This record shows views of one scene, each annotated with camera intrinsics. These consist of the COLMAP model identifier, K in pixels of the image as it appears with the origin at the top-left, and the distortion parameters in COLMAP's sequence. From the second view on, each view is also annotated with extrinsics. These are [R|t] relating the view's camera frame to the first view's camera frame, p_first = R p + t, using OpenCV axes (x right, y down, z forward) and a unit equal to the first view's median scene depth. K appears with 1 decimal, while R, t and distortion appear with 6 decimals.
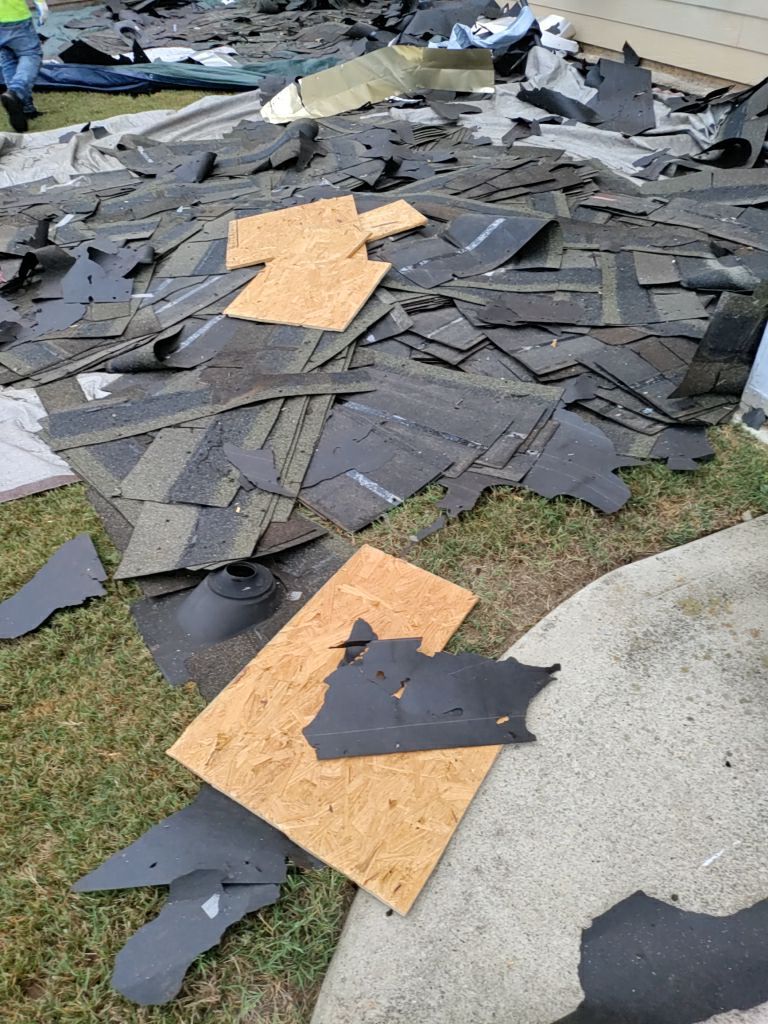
lens RADIAL K [[725.6, 0, 384.0], [0, 725.6, 512.0], [0, 0, 1]] dist [0.062435, -0.103271]
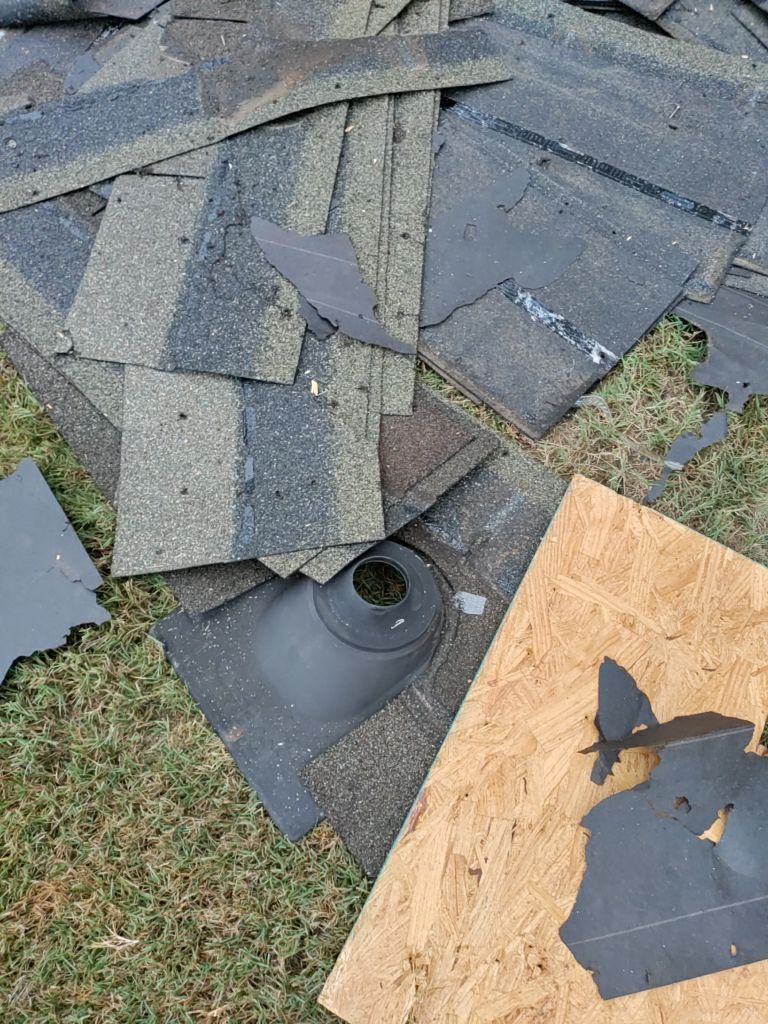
lens RADIAL K [[725.6, 0, 384.0], [0, 725.6, 512.0], [0, 0, 1]] dist [0.062435, -0.103271]
pose [[0.995471, -0.043624, 0.084467, -0.194066], [-0.000378, 0.886677, 0.462390, -0.161655], [-0.095066, -0.460328, 0.882644, 0.479961]]
